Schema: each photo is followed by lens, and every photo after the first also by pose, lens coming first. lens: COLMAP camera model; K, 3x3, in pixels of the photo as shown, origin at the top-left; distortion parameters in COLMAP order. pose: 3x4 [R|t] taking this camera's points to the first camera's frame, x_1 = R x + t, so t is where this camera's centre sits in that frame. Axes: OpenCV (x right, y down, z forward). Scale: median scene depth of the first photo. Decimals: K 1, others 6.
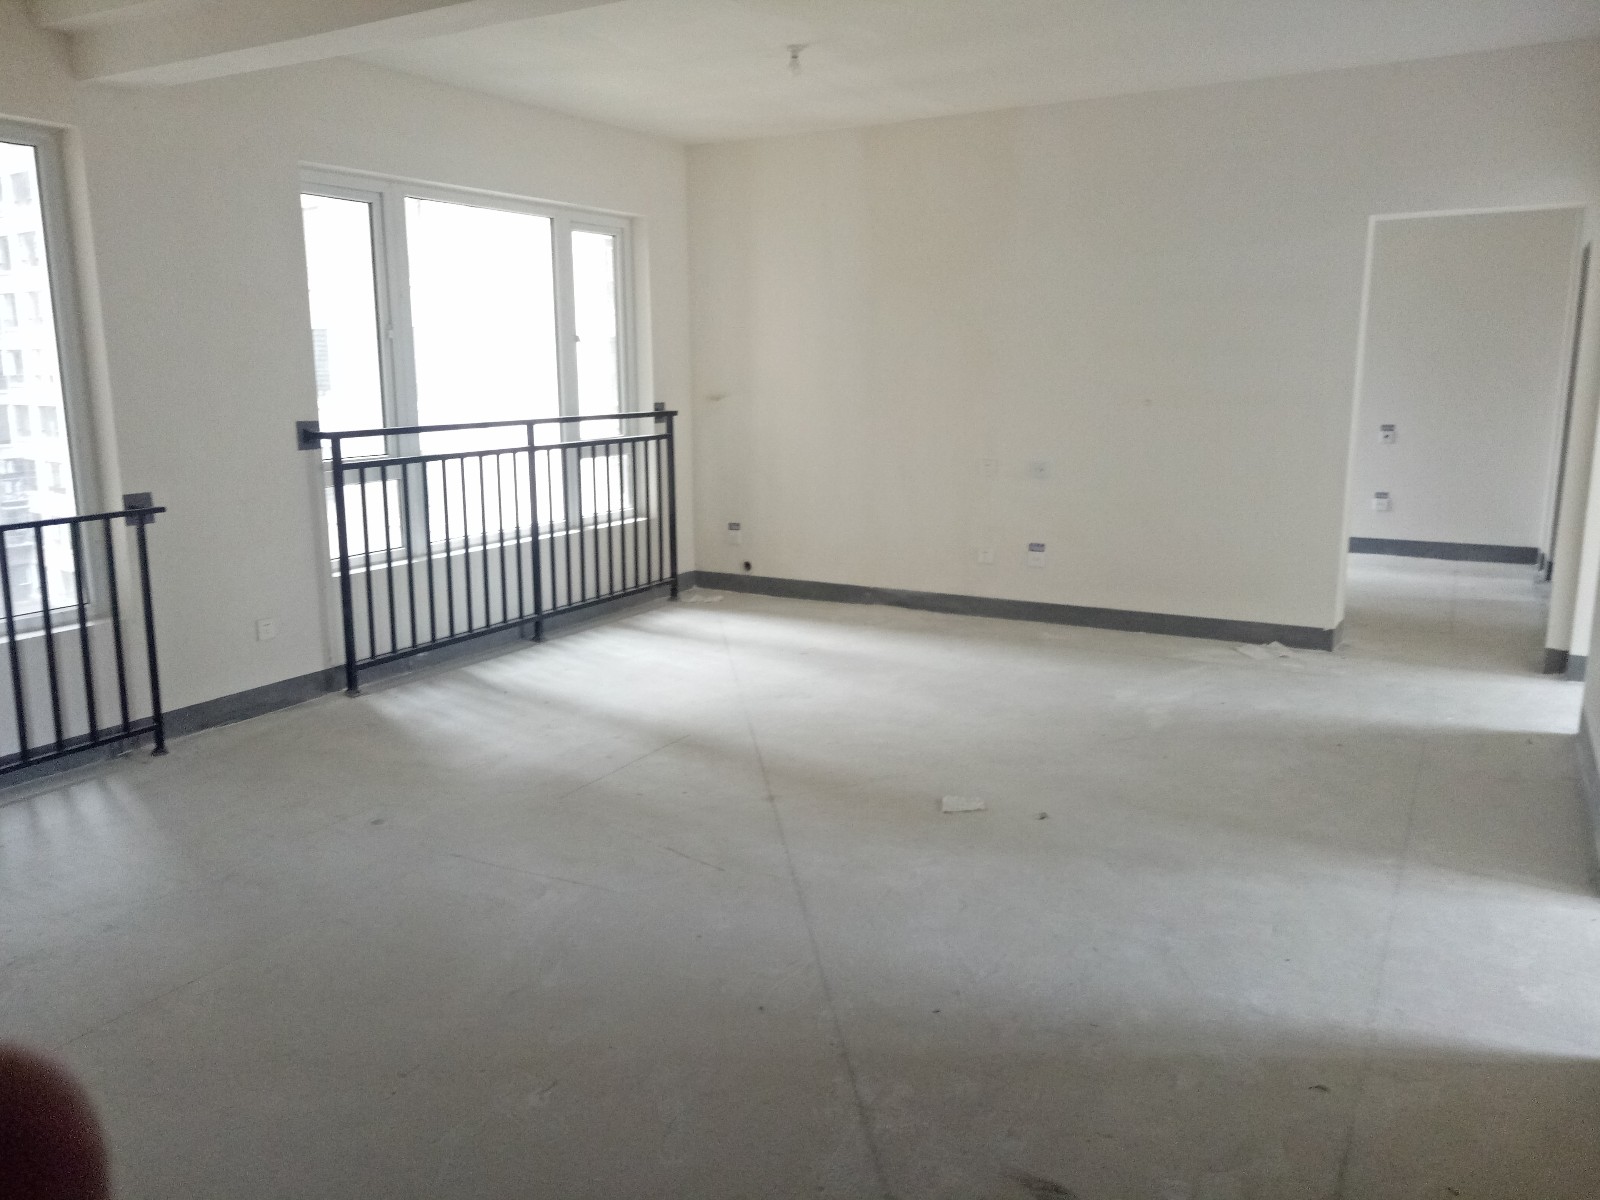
lens RADIAL K [[1206.4, 0, 789.6], [0, 1206.4, 605.9], [0, 0, 1]] dist [0.017561, -0.000588]
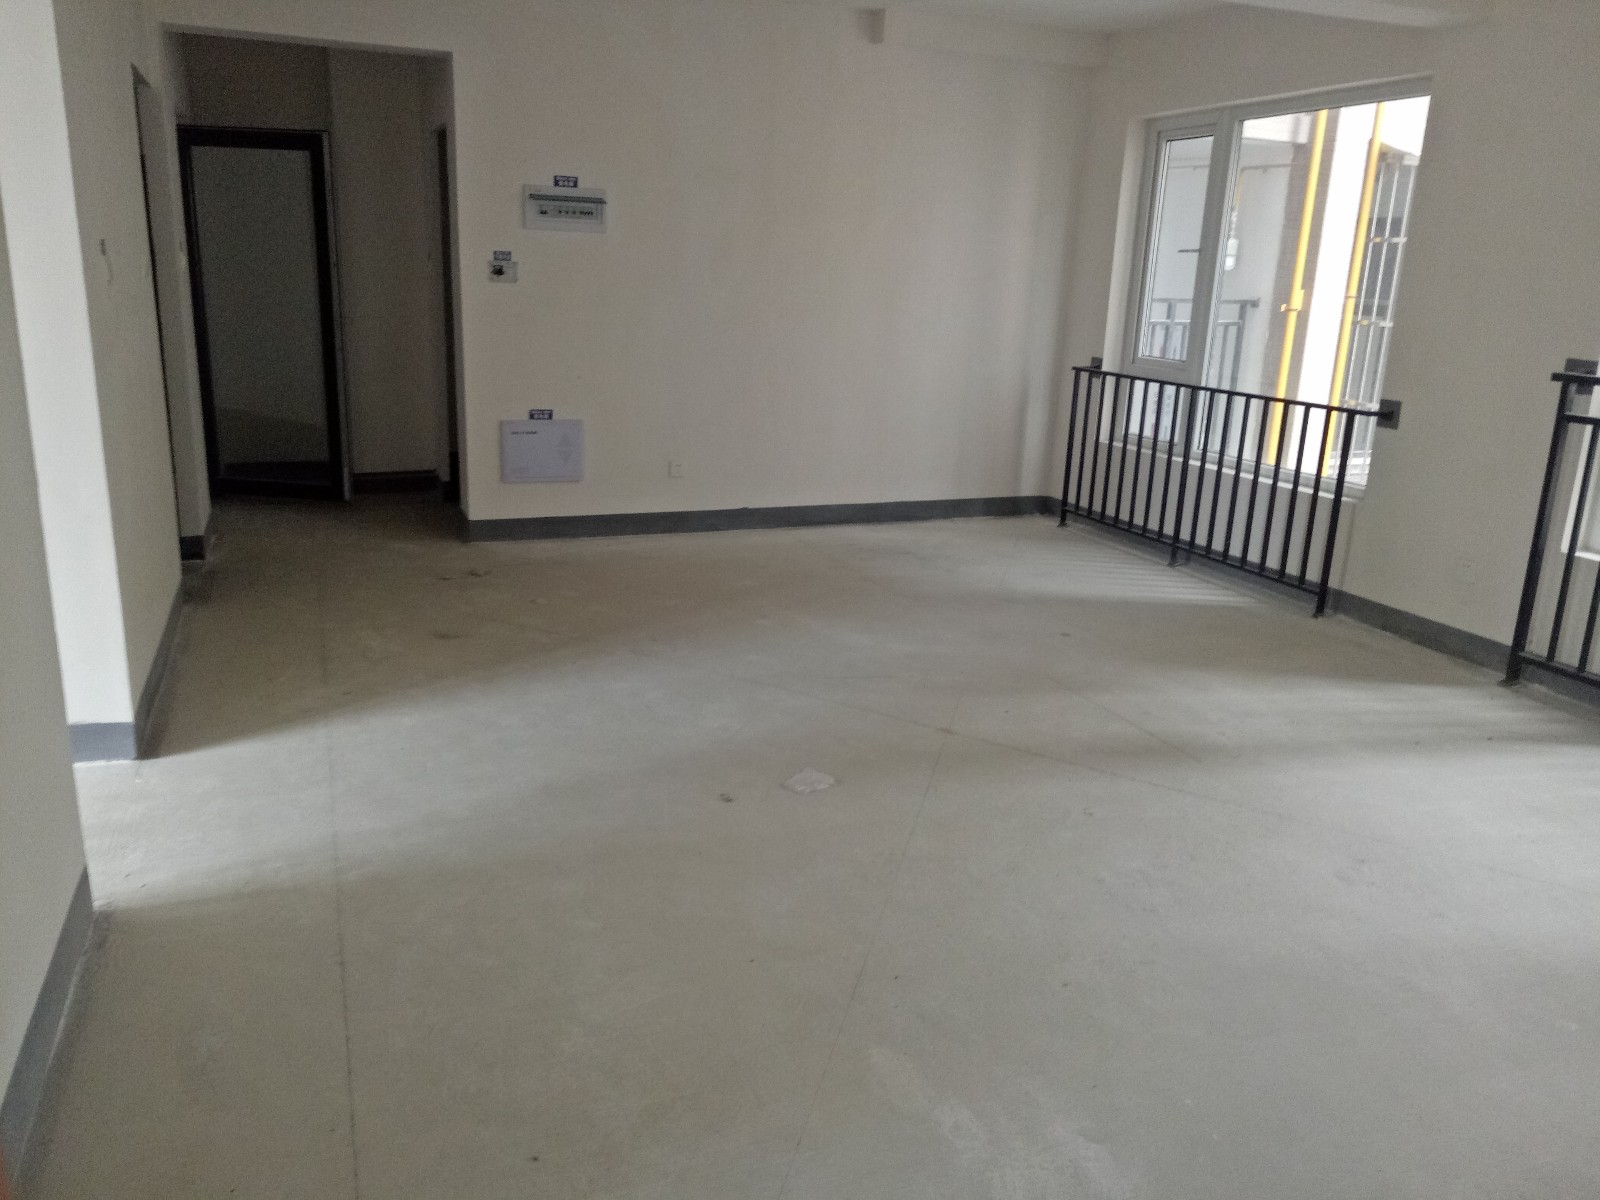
lens RADIAL K [[1206.4, 0, 791.2], [0, 1206.4, 589.8], [0, 0, 1]] dist [0.017561, -0.000588]
pose [[-0.625288, 0.192308, -0.756329, 0.582321], [-0.188624, 0.903184, 0.385591, -0.219797], [0.757256, 0.383767, -0.528475, 1.035035]]
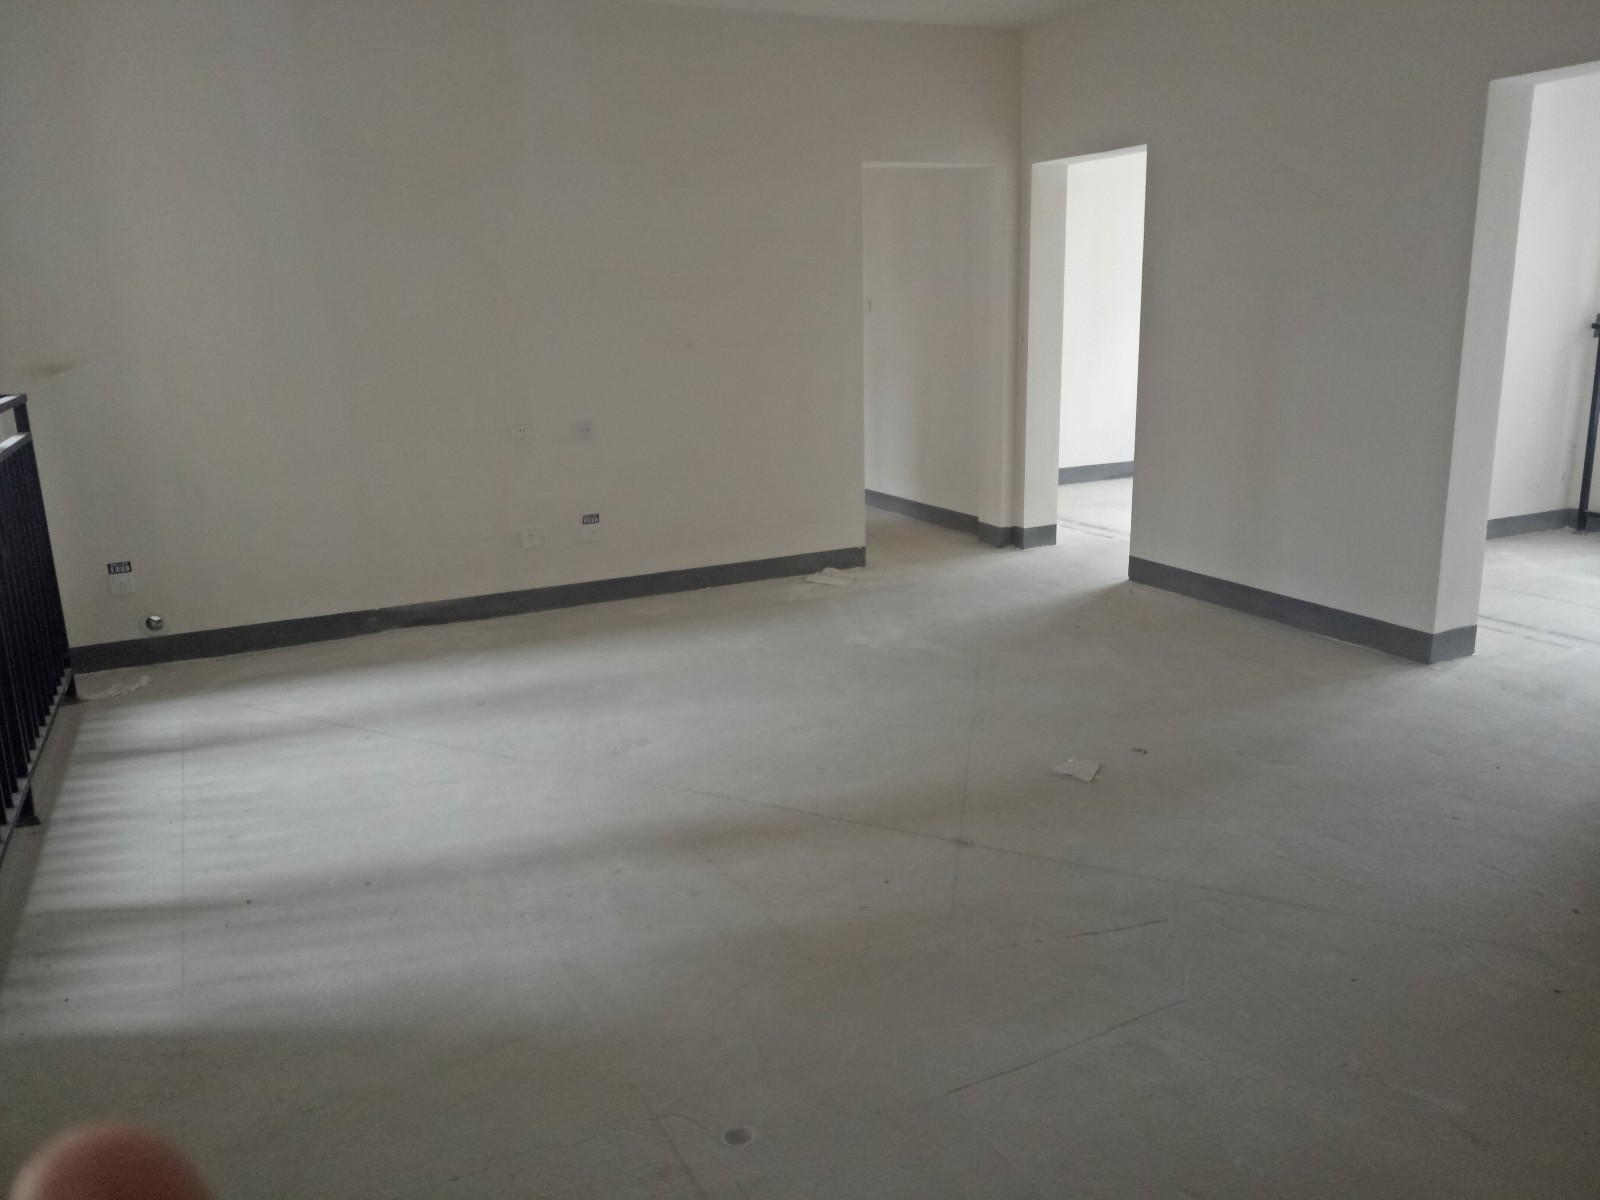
lens RADIAL K [[1206.4, 0, 800.9], [0, 1206.4, 600.3], [0, 0, 1]] dist [0.017561, -0.000588]
pose [[0.561547, -0.207947, 0.800889, -0.510678], [0.186598, 0.974798, 0.122267, -0.084742], [-0.806130, 0.080785, 0.586198, 0.457241]]
